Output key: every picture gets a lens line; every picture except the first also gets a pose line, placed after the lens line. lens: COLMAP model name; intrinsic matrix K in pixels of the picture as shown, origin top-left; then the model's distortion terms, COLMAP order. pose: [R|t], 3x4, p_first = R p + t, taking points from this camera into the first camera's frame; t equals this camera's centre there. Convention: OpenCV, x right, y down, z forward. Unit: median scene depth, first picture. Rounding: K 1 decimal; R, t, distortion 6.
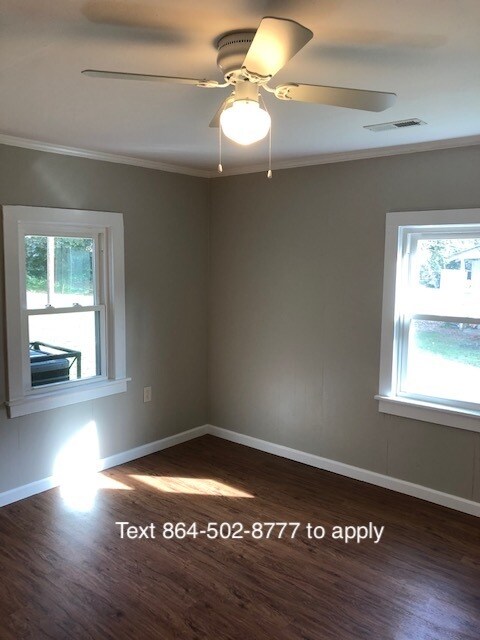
lens RADIAL K [[519.5, 0, 236.6], [0, 519.5, 320.5], [0, 0, 1]] dist [0.020531, -0.006363]
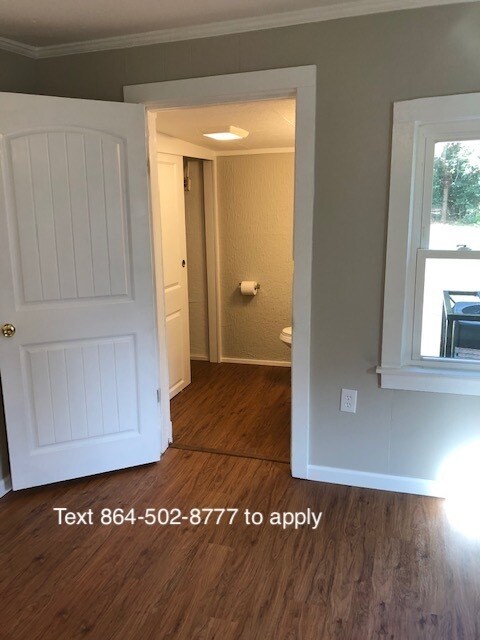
lens RADIAL K [[519.5, 0, 236.6], [0, 519.5, 320.5], [0, 0, 1]] dist [0.020531, -0.006363]
pose [[0.398794, 0.193996, -0.896286, 0.150576], [-0.077880, 0.981002, 0.177680, -0.031457], [0.913728, -0.001055, 0.406326, 0.455324]]
